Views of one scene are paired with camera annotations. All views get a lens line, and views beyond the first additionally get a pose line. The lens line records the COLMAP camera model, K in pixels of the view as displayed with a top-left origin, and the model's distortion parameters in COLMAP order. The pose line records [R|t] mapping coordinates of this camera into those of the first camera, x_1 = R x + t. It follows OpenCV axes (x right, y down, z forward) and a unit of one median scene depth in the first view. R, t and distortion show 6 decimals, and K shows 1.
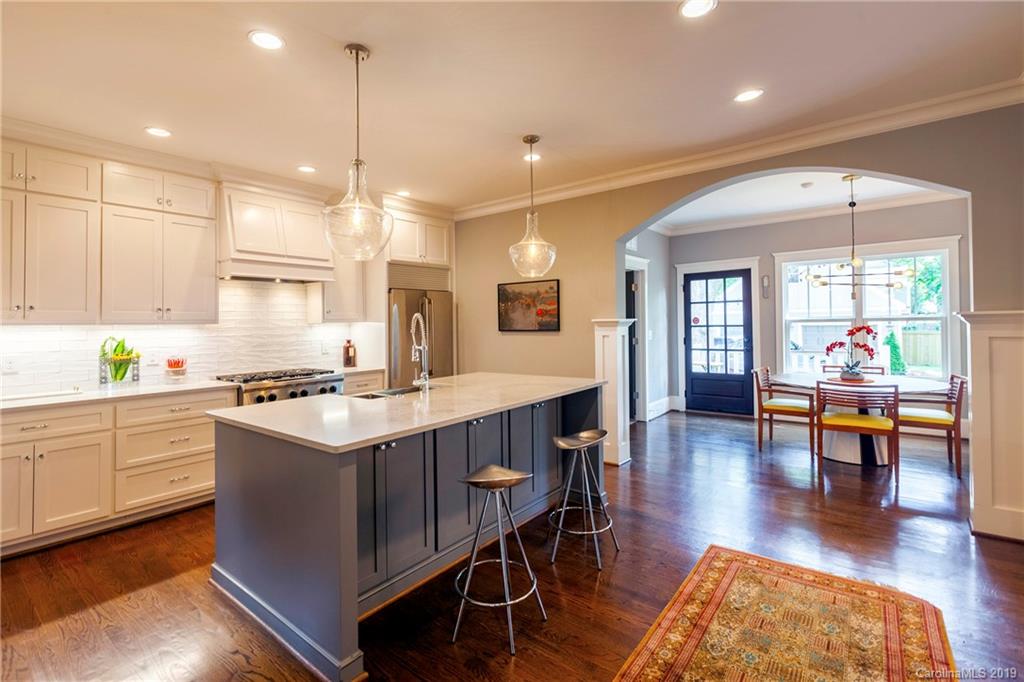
lens RADIAL K [[464.8, 0, 502.0], [0, 464.8, 331.4], [0, 0, 1]] dist [0.000778, -0.001556]
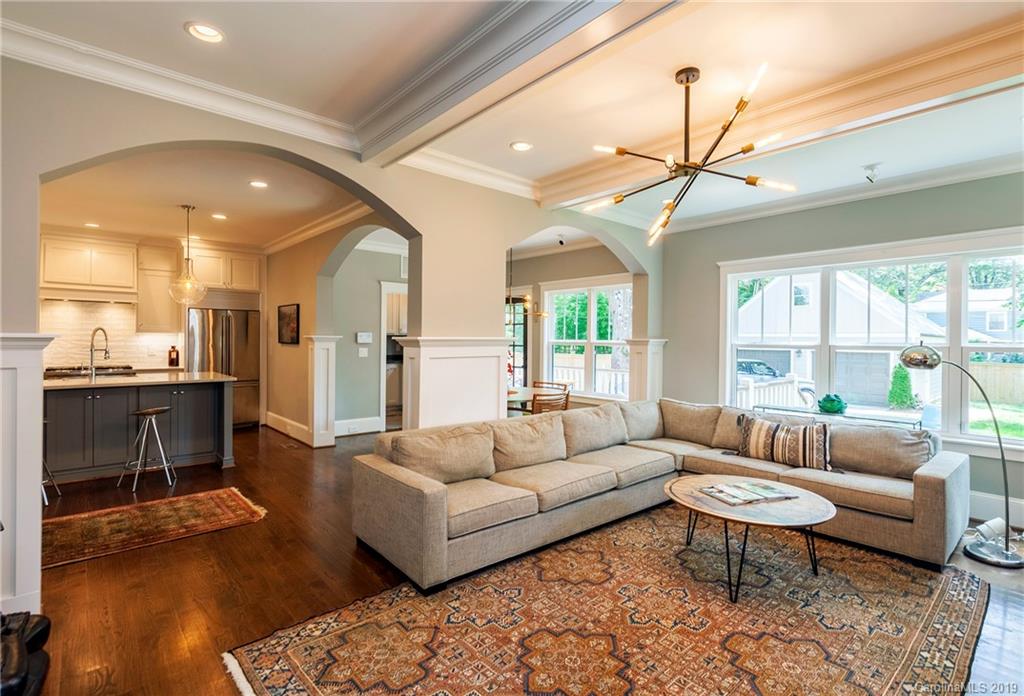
lens RADIAL K [[479.3, 0, 519.6], [0, 479.3, 344.6], [0, 0, 1]] dist [0.000837, -0.001604]
pose [[0.988046, 0.029216, -0.151366, 0.945013], [-0.030492, 0.999516, -0.006117, -0.008417], [0.151114, 0.010659, 0.988459, -0.226318]]
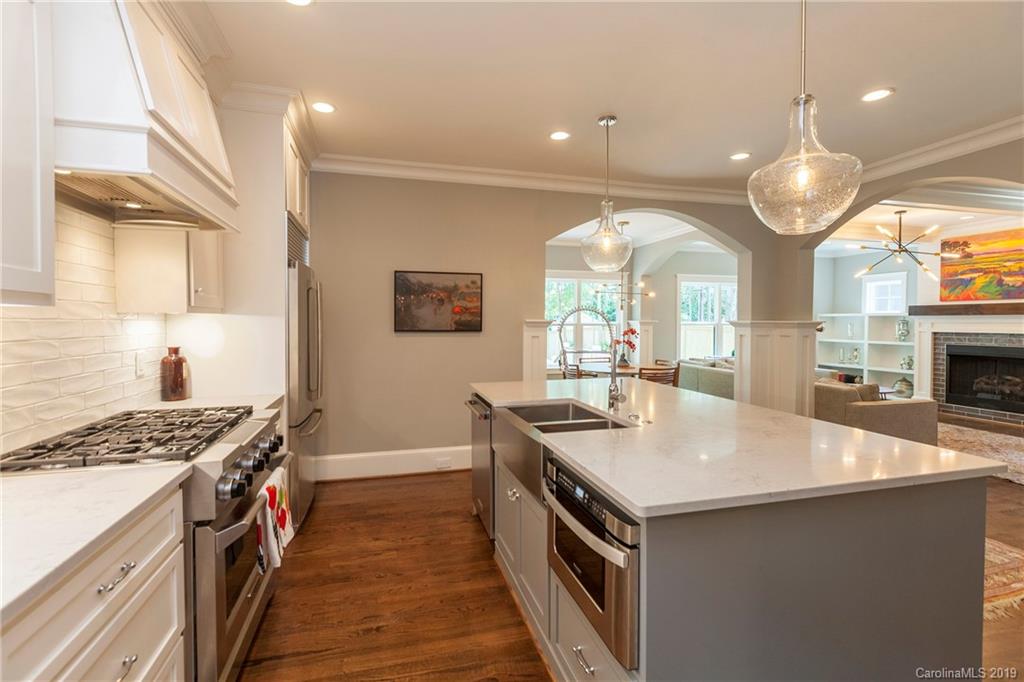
lens RADIAL K [[464.8, 0, 491.9], [0, 464.8, 338.1], [0, 0, 1]] dist [0.000778, -0.001556]
pose [[0.585493, -0.007481, 0.810643, -0.589425], [0.003562, 0.999972, 0.006655, 0.005885], [-0.810670, -0.001009, 0.585503, 0.462469]]
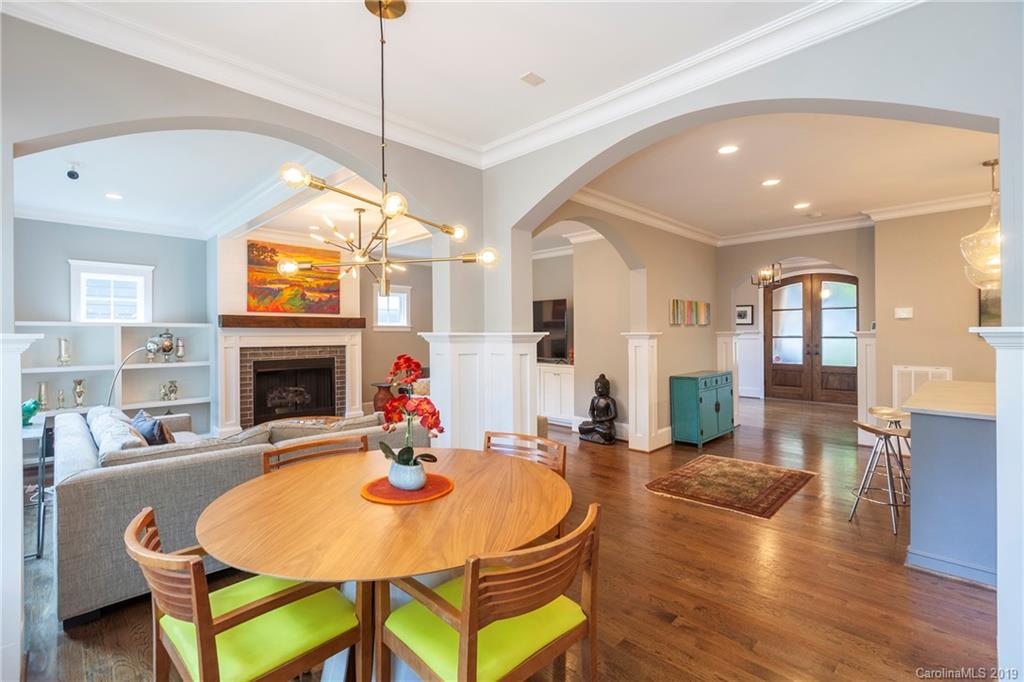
lens RADIAL K [[464.8, 0, 506.1], [0, 464.8, 337.9], [0, 0, 1]] dist [0.000778, -0.001556]
pose [[-0.994900, 0.025025, 0.097714, 0.595548], [0.027650, 0.999290, 0.025607, -0.035549], [-0.097004, 0.028178, -0.994885, 1.353251]]
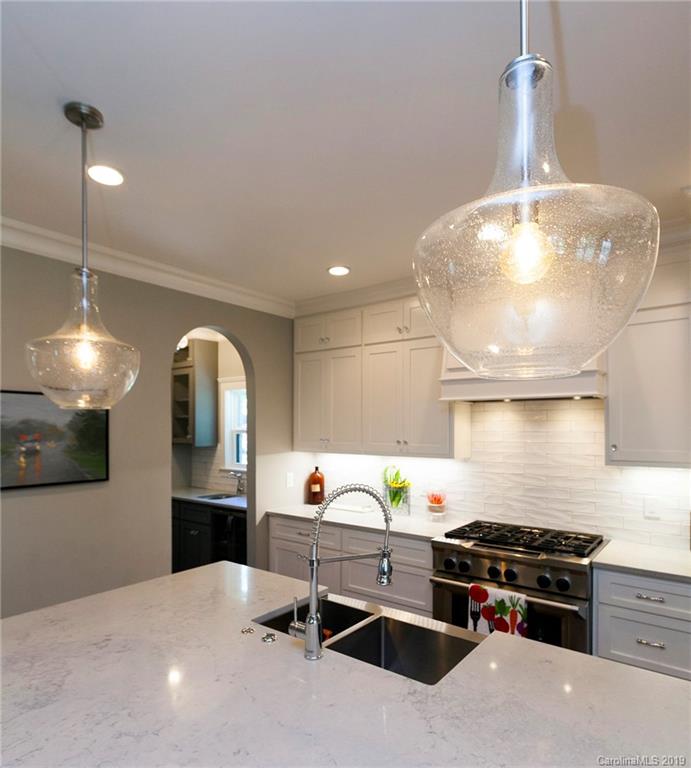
lens RADIAL K [[471.8, 0, 349.7], [0, 471.8, 427.6], [0, 0, 1]] dist [0.003093, 0.002819]
pose [[0.040553, 0.018151, -0.999013, 0.188796], [-0.016346, 0.999713, 0.017500, -0.070709], [0.999044, 0.015620, 0.040838, 0.651999]]
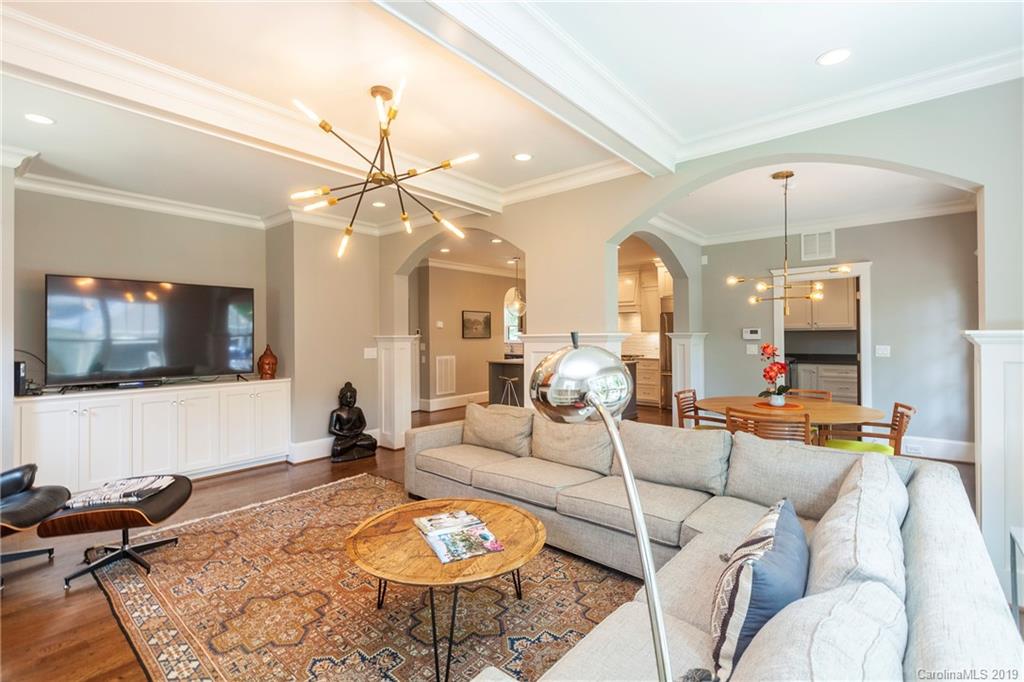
lens RADIAL K [[464.8, 0, 513.4], [0, 464.8, 334.3], [0, 0, 1]] dist [0.000778, -0.001556]
pose [[-0.004305, 0.017586, -0.999836, 1.586305], [-0.013120, 0.999758, 0.017641, -0.036728], [0.999905, 0.013194, -0.004074, 0.464521]]
